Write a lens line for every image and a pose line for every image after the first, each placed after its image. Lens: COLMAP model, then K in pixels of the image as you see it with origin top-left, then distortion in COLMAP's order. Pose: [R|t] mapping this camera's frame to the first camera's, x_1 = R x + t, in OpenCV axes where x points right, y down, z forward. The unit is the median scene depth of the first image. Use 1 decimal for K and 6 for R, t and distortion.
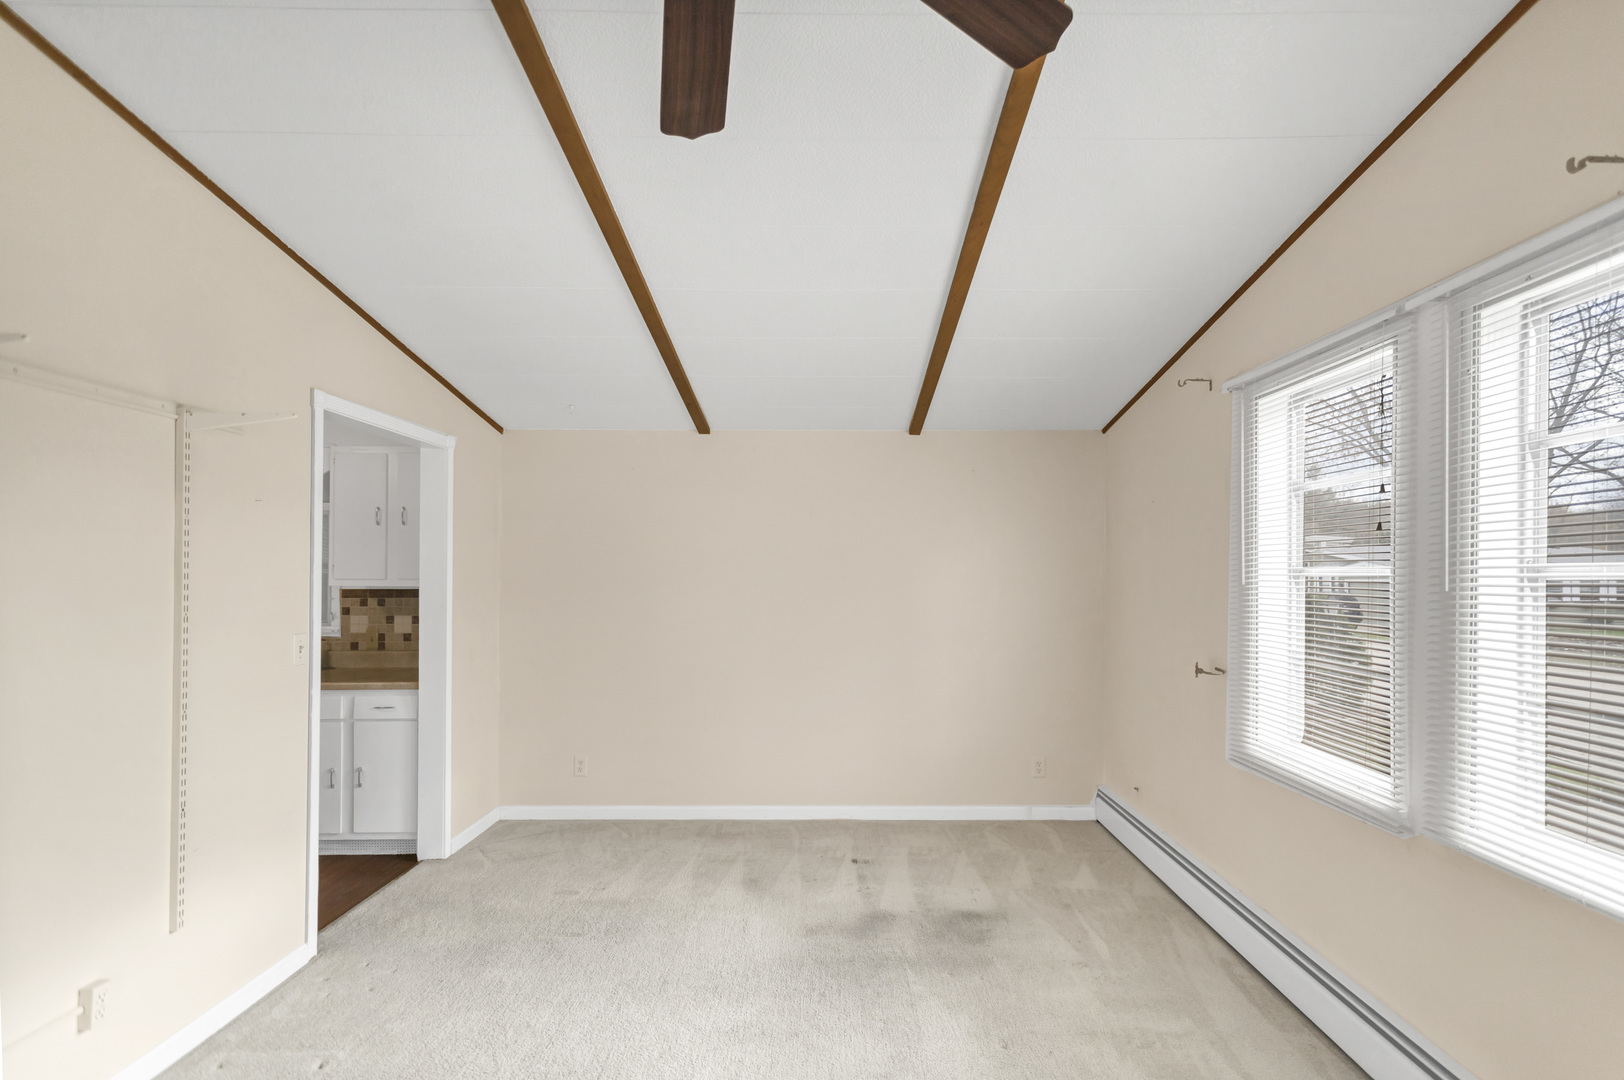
lens RADIAL K [[797.0, 0, 809.0], [0, 797.0, 568.3], [0, 0, 1]] dist [0.002086, 0.000401]
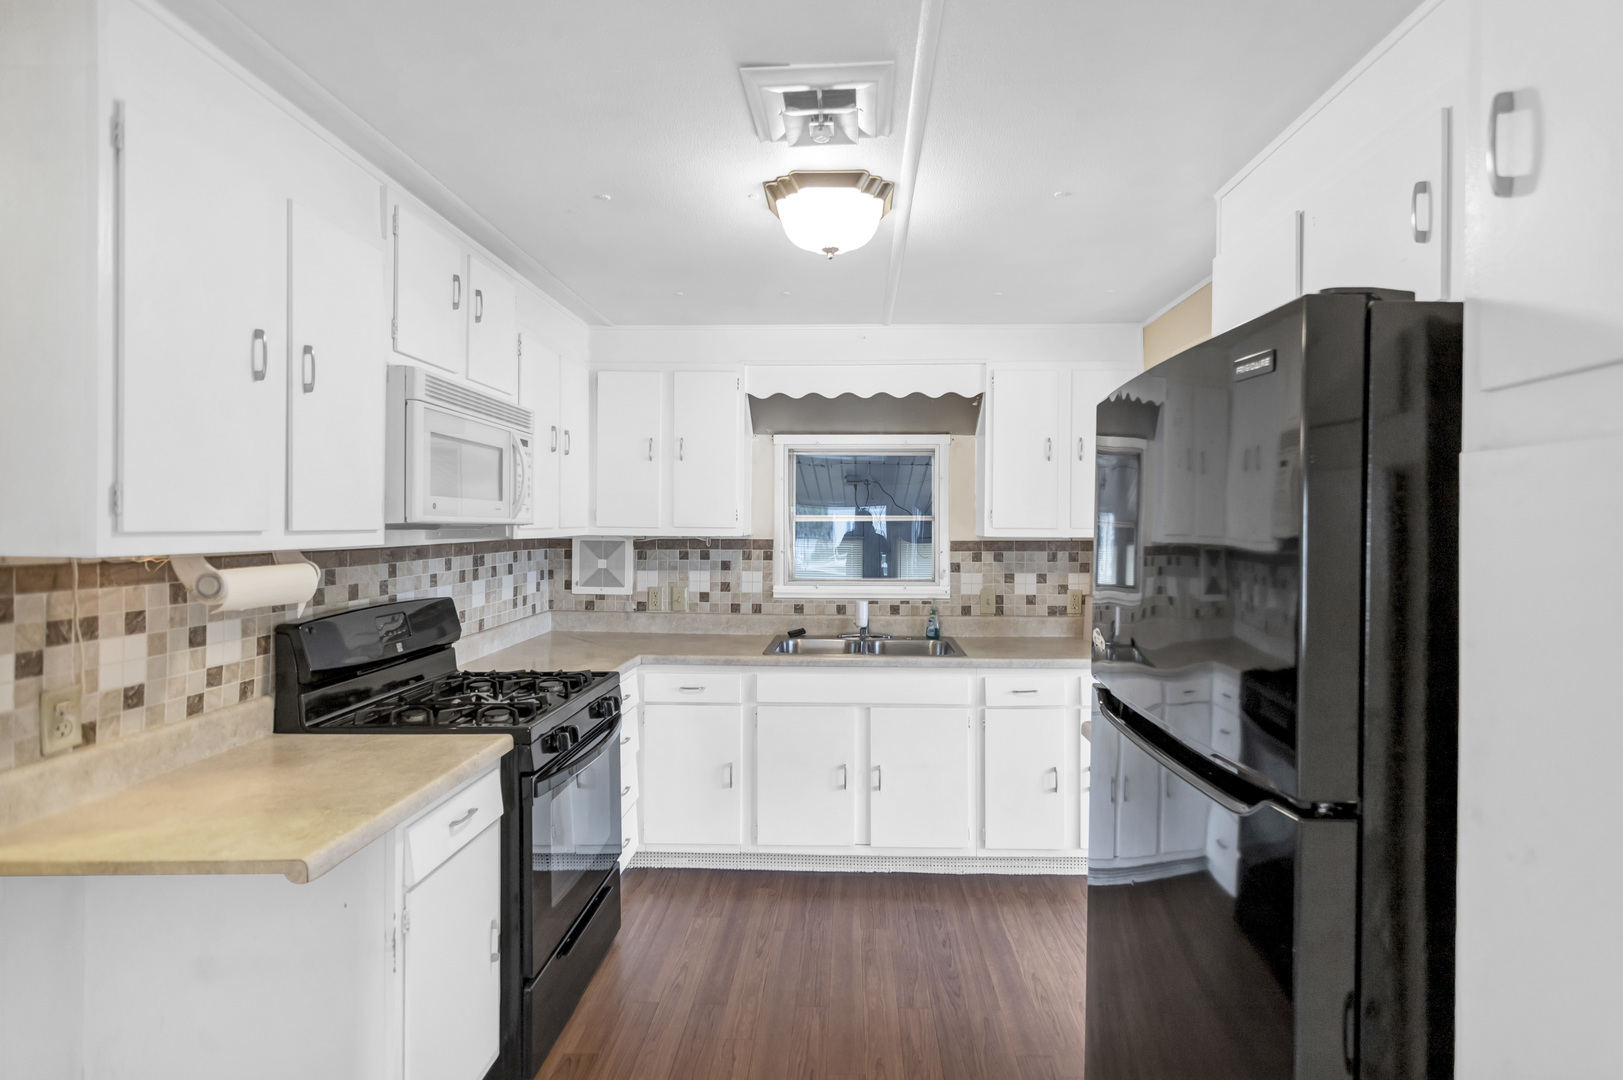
lens RADIAL K [[807.3, 0, 811.6], [0, 807.3, 529.6], [0, 0, 1]] dist [0.002632, 0.001245]
pose [[0.999990, 0.000848, 0.004429, -0.802503], [-0.000906, 0.999914, 0.013121, 0.004863], [-0.004417, -0.013125, 0.999904, 0.197216]]
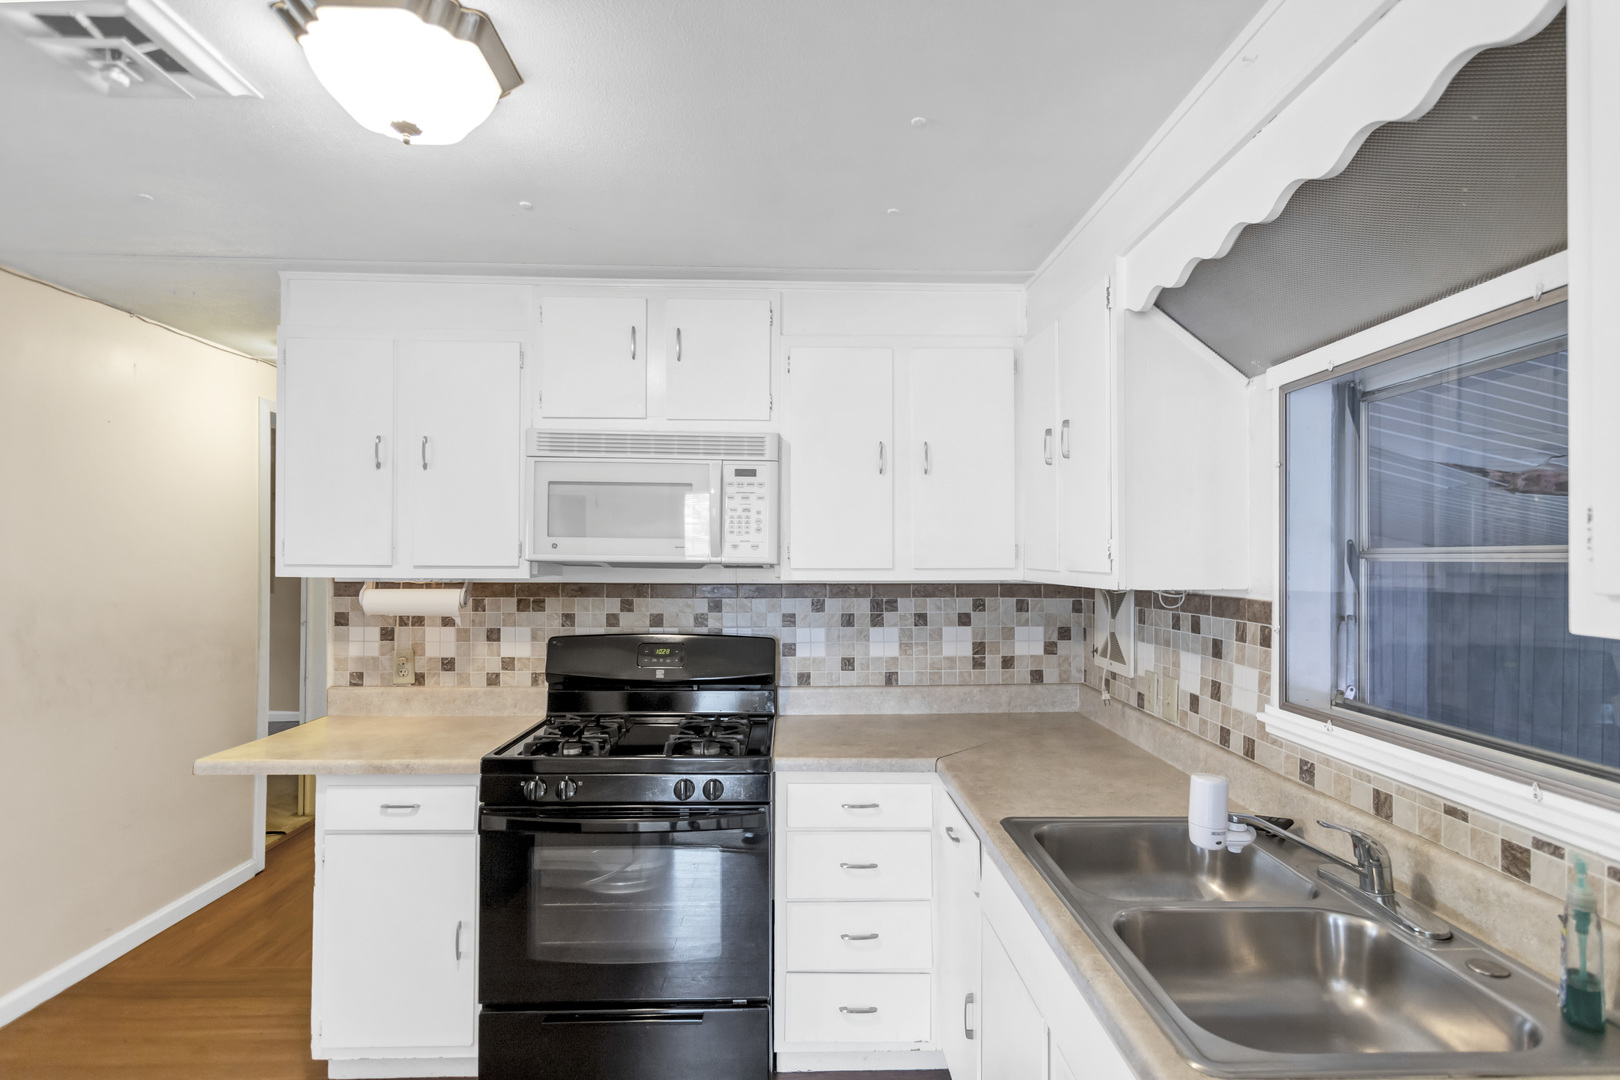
lens RADIAL K [[791.5, 0, 834.4], [0, 791.5, 542.3], [0, 0, 1]] dist [0.001951, 0.000480]
pose [[0.081354, -0.023225, -0.996415, -0.460658], [-0.000482, 0.999727, -0.023342, 0.007211], [0.996685, 0.002379, 0.081321, 0.850838]]
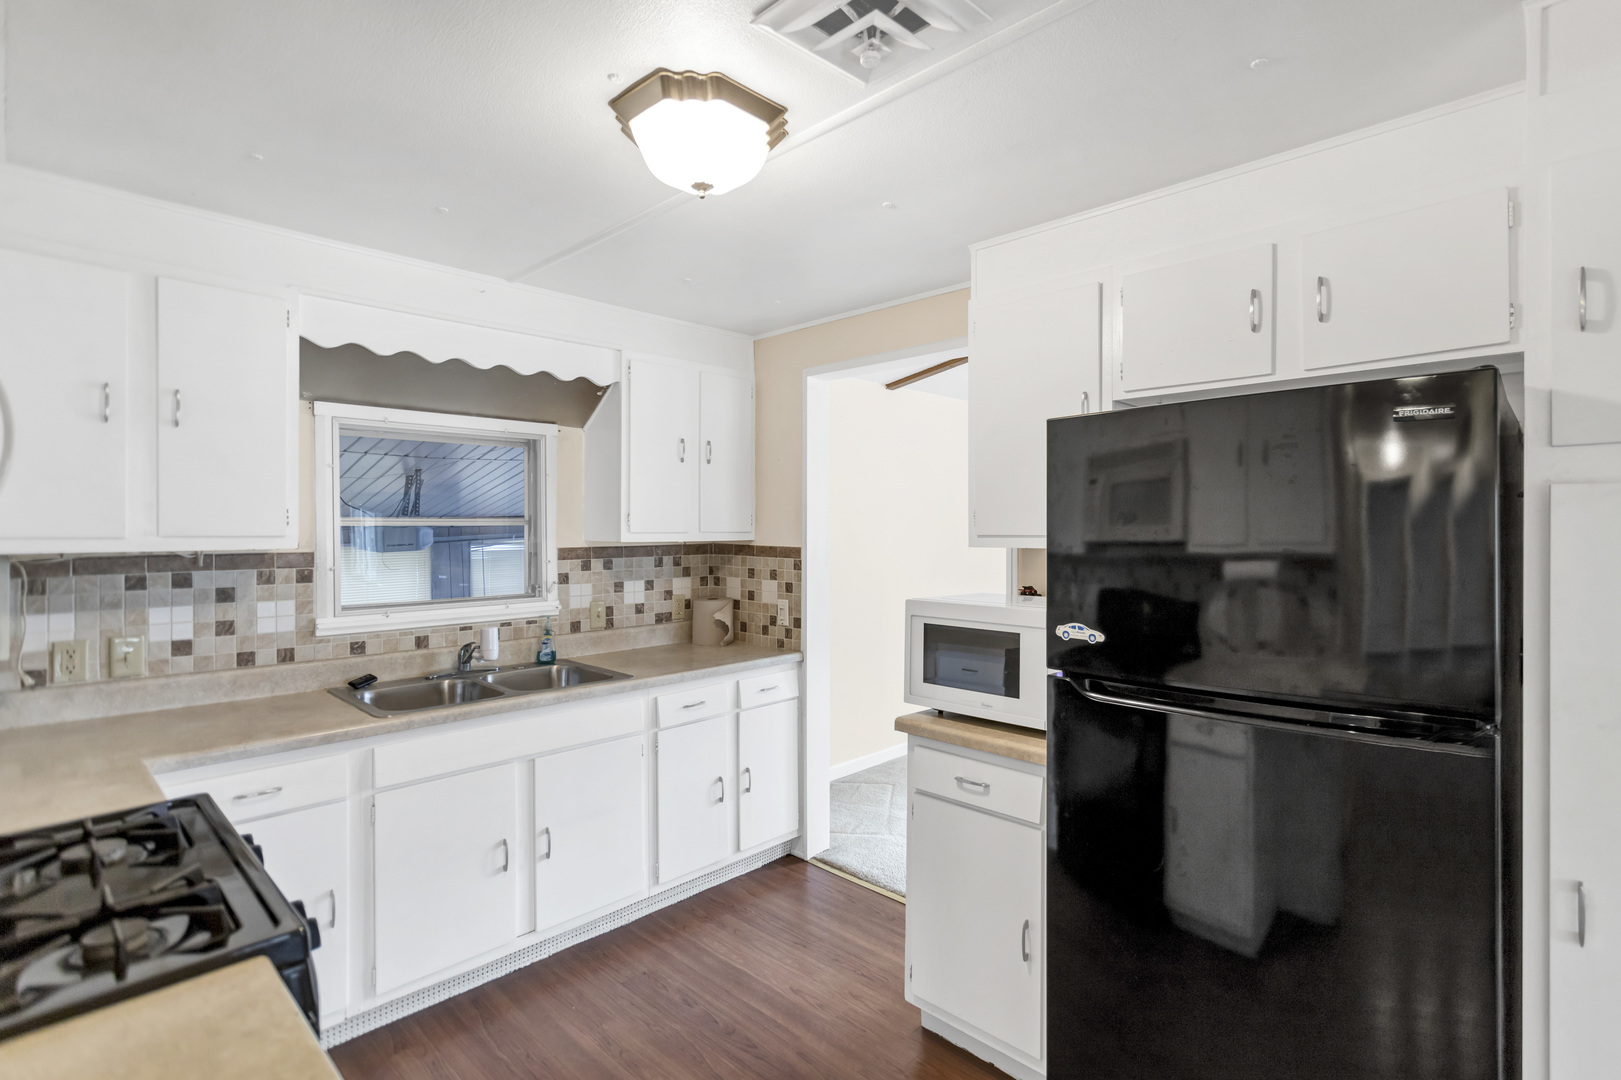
lens RADIAL K [[787.5, 0, 863.8], [0, 787.5, 533.4], [0, 0, 1]] dist [0.003603, 0.000865]
pose [[0.648796, -0.009803, 0.760899, -1.030113], [-0.001113, 0.999904, 0.013831, 0.004088], [-0.760962, -0.009821, 0.648723, 0.381120]]
